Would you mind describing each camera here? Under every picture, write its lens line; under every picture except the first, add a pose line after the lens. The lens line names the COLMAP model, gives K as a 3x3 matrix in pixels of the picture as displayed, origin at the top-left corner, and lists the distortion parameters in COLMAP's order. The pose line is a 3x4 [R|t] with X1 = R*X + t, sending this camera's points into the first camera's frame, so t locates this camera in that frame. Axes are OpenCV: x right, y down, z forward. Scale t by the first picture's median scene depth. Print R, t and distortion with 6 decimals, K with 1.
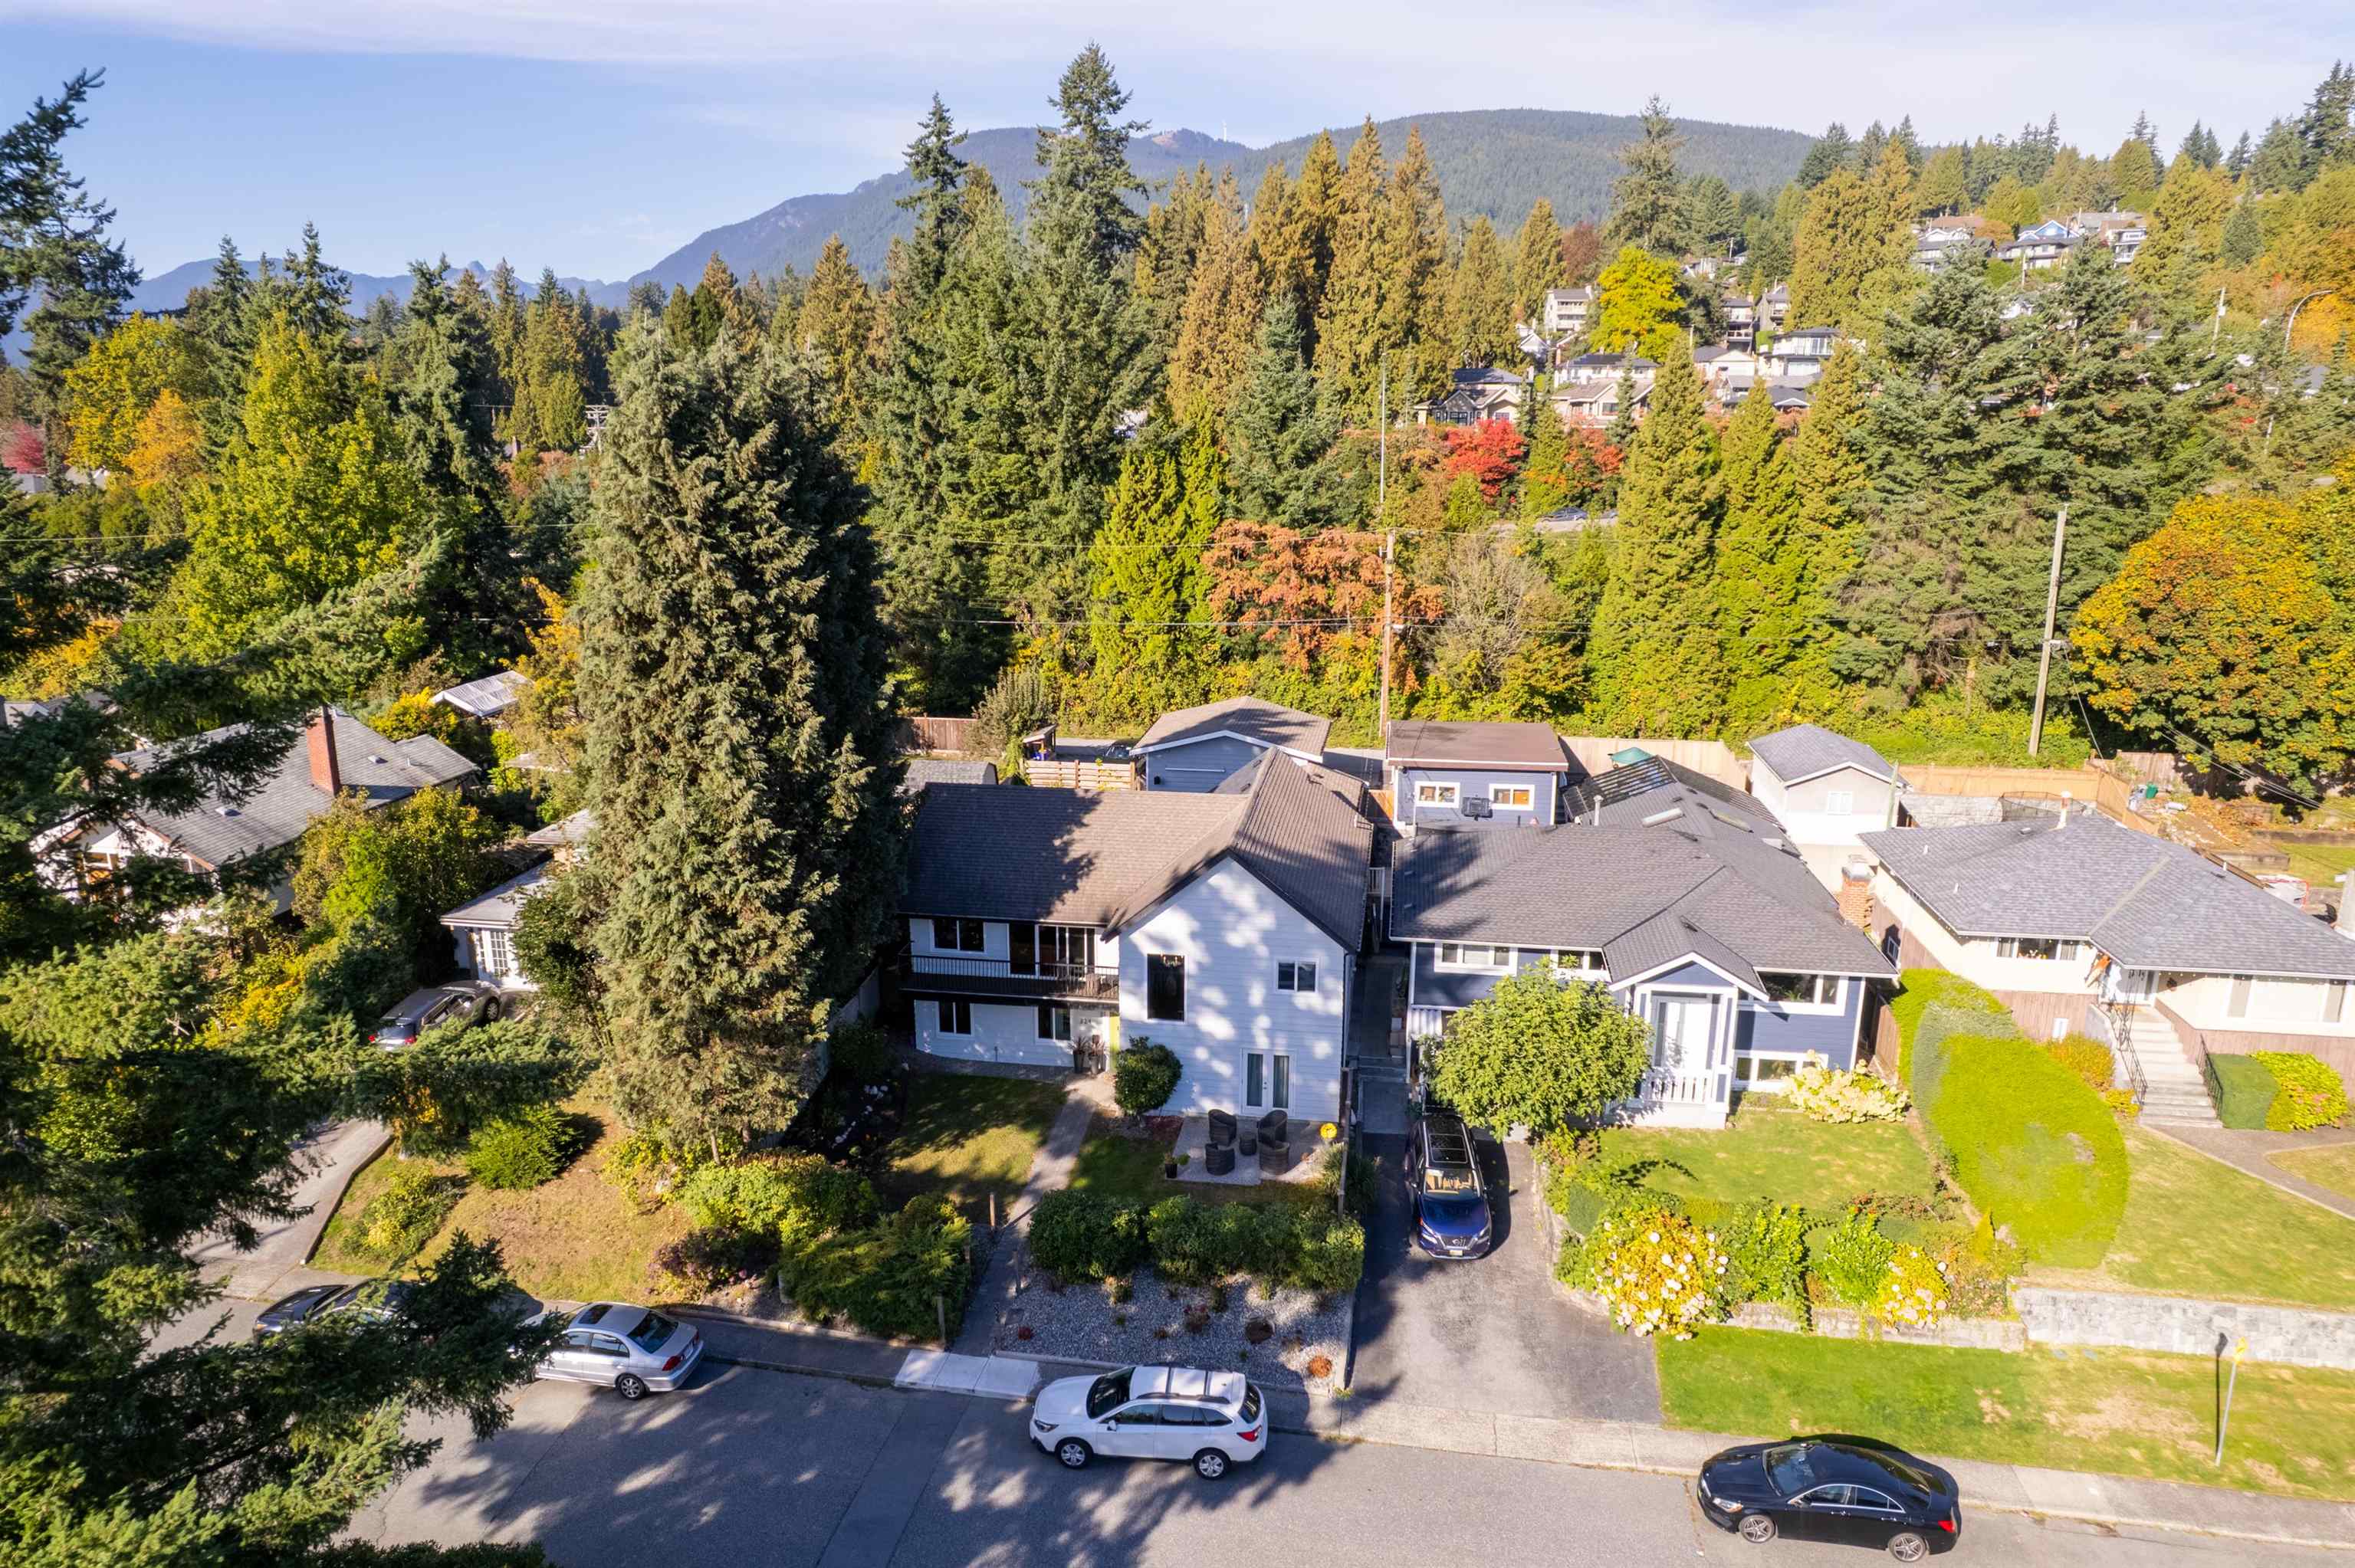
lens RADIAL K [[1444.7, 0, 1177.5], [0, 1444.7, 784.0], [0, 0, 1]] dist [-0.088449, 0.053965]
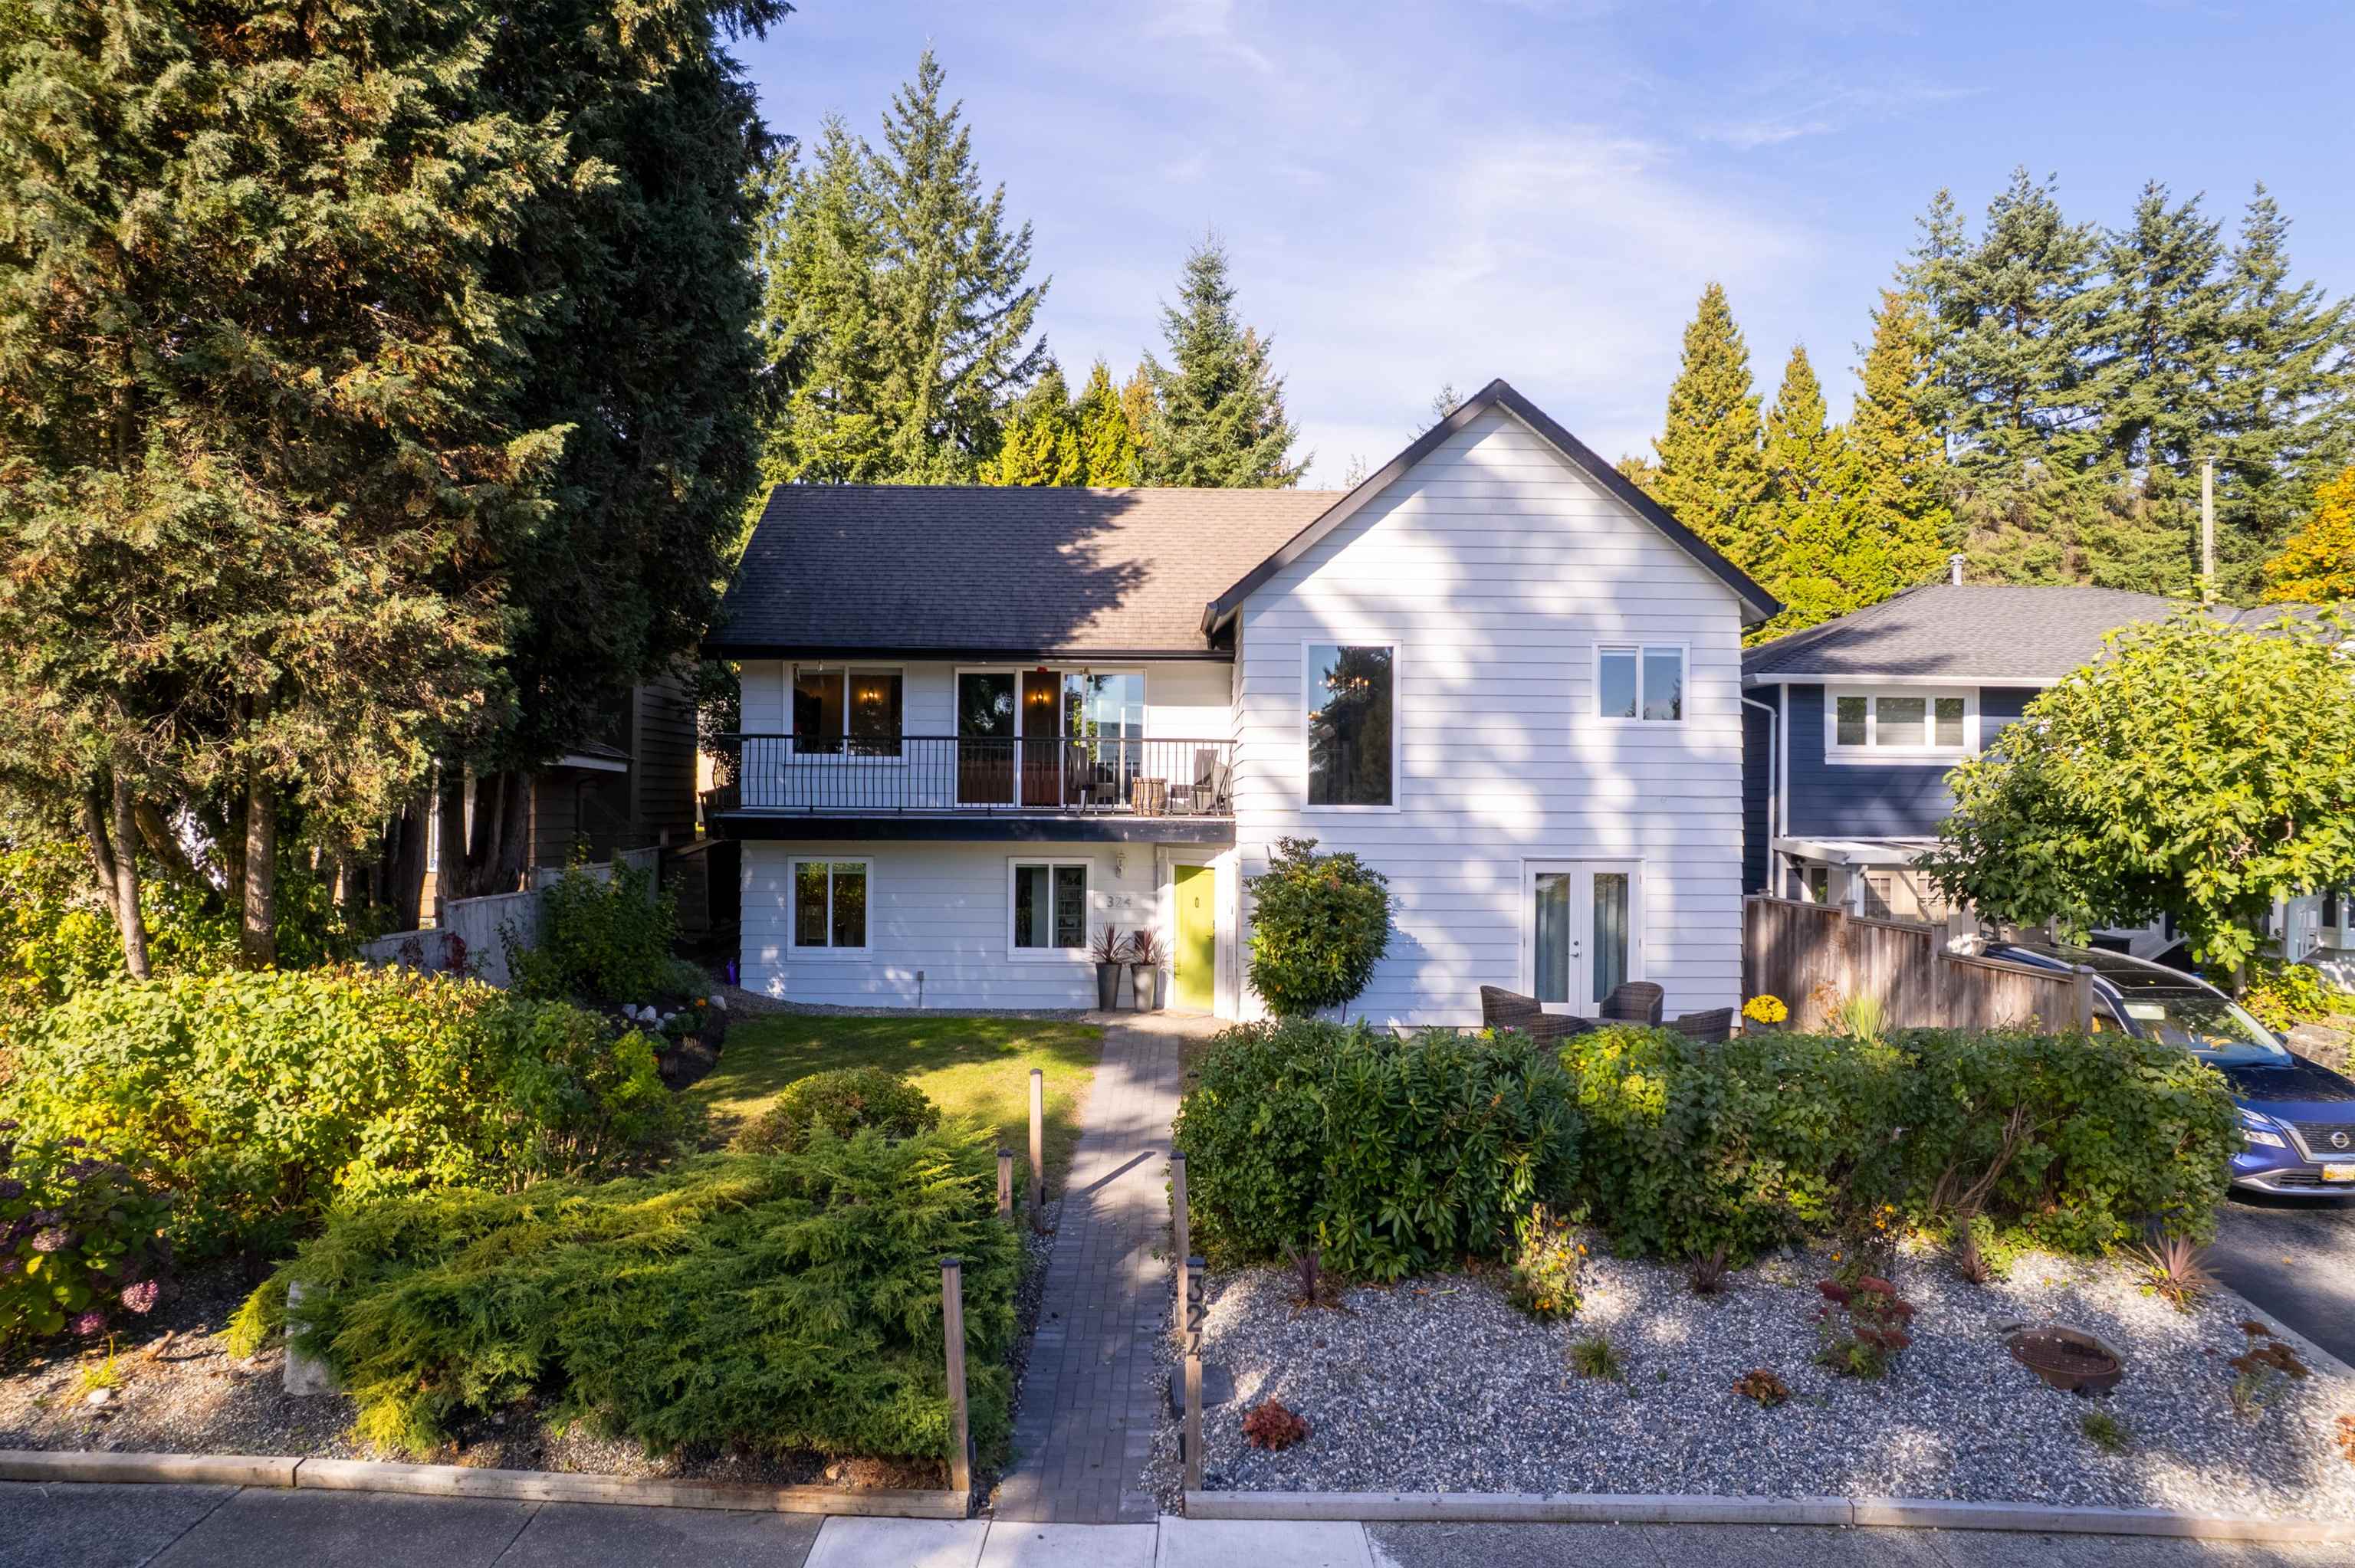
lens RADIAL K [[1444.7, 0, 1177.5], [0, 1444.7, 784.0], [0, 0, 1]] dist [-0.088449, 0.053965]
pose [[0.984035, 0.023558, 0.176410, -0.128305], [0.023501, 0.965322, -0.260003, 0.248014], [-0.176417, 0.259998, 0.949357, 0.533948]]
